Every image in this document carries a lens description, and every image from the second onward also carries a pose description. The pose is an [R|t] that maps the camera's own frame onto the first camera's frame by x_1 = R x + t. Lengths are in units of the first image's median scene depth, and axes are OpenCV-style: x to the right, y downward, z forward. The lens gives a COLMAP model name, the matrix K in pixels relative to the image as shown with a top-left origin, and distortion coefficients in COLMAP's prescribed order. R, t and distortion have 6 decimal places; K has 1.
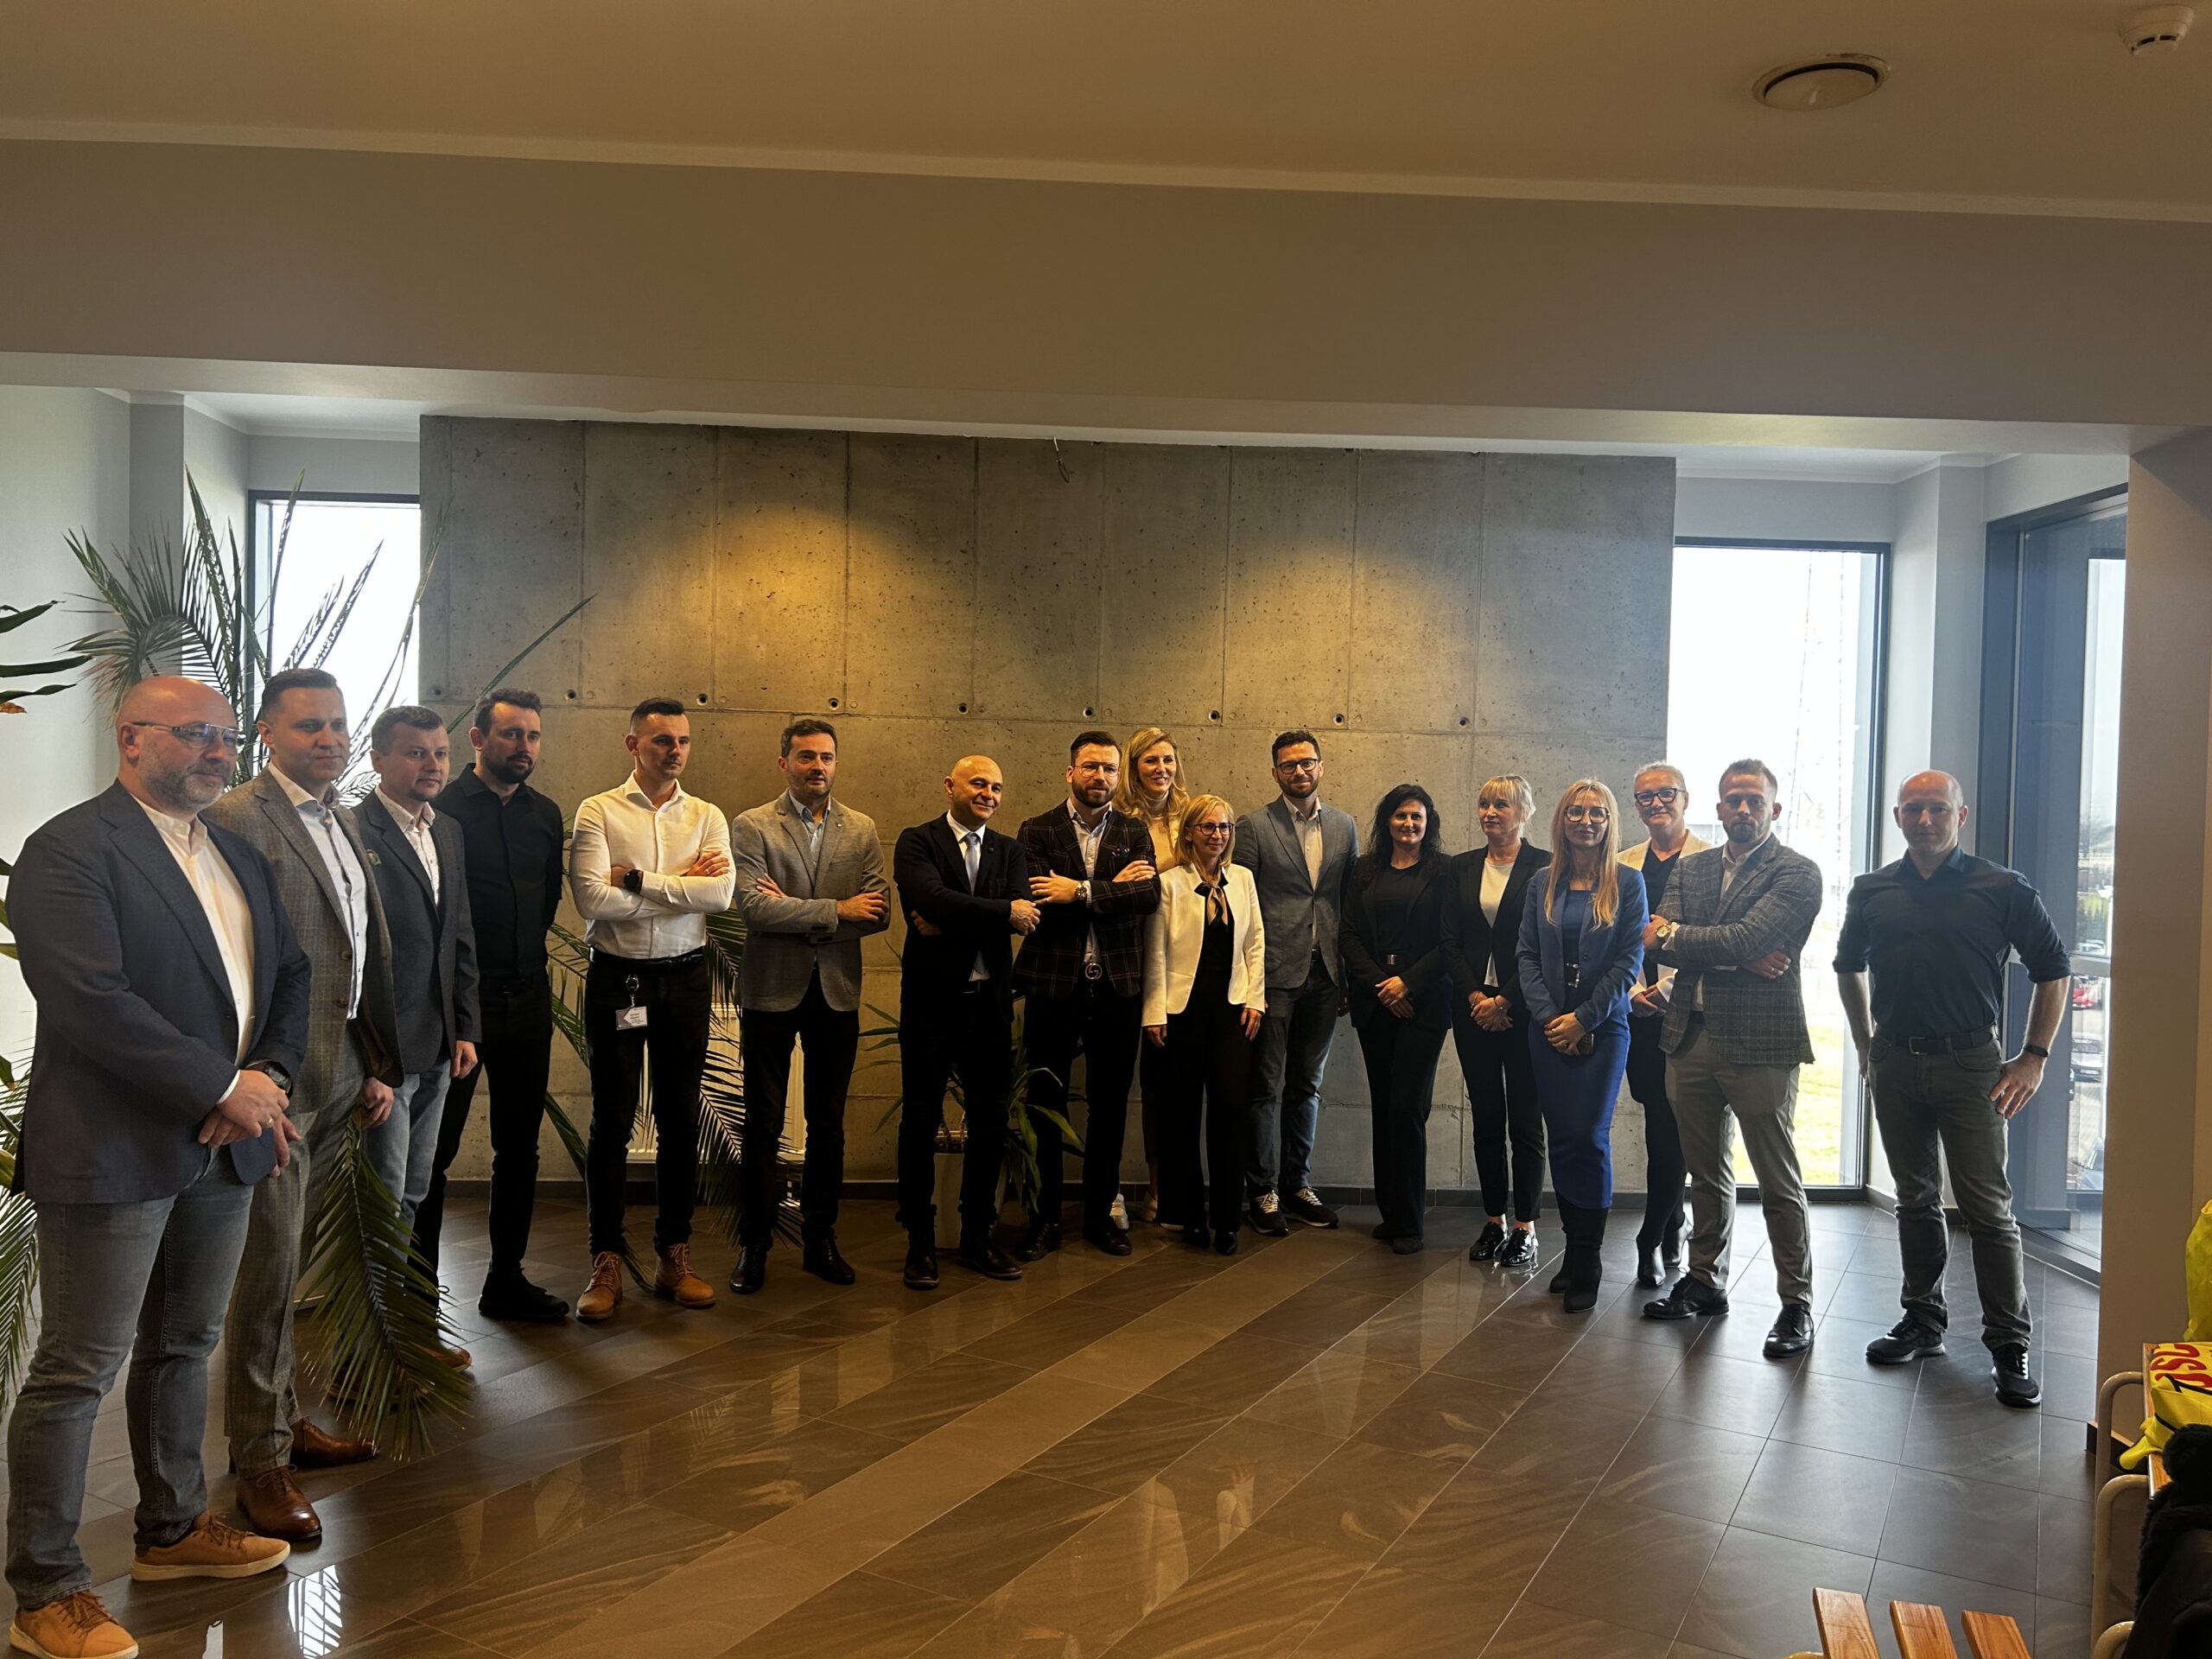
lens RADIAL K [[1798.2, 0, 1106.0], [0, 1798.2, 829.5], [0, 0, 1]] dist [0.040134, -0.103623]
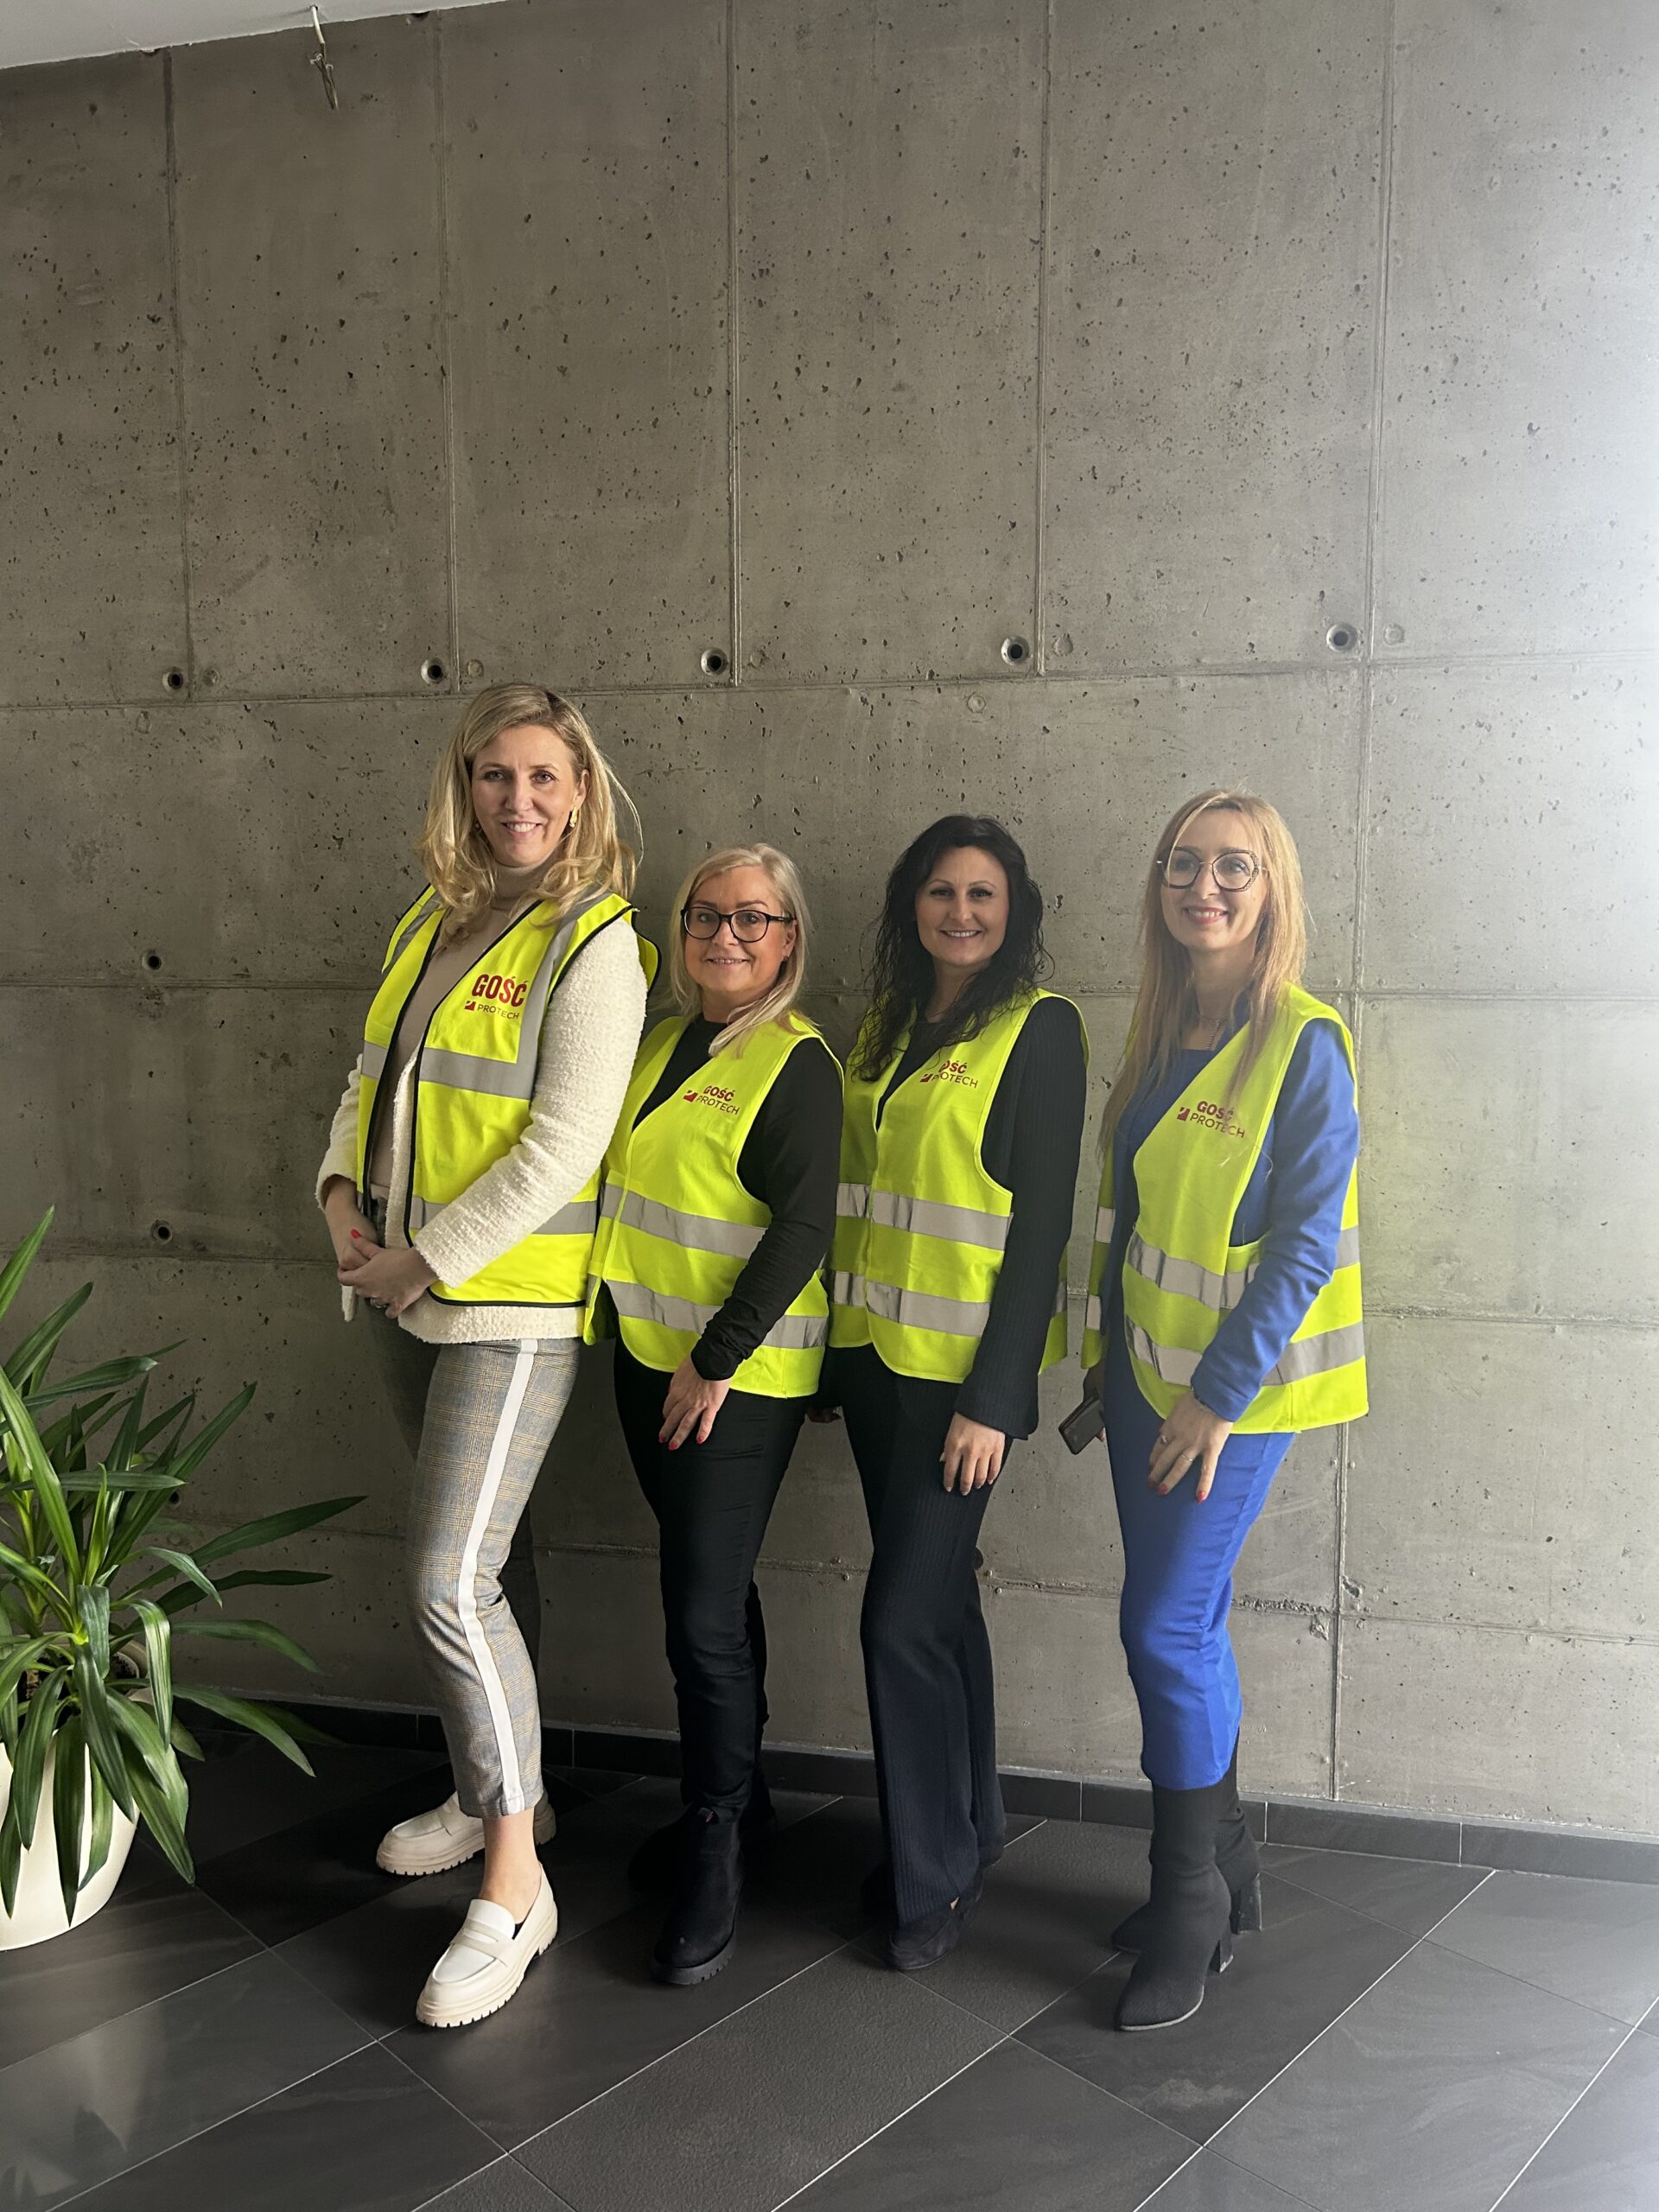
lens RADIAL K [[1798.2, 0, 829.5], [0, 1798.2, 1106.0], [0, 0, 1]] dist [0.040134, -0.103623]
pose [[0.961812, 0.001543, -0.273708, 0.200411], [0.026784, 0.994654, 0.099728, -0.001835], [0.272399, -0.103251, 0.956629, 0.598092]]
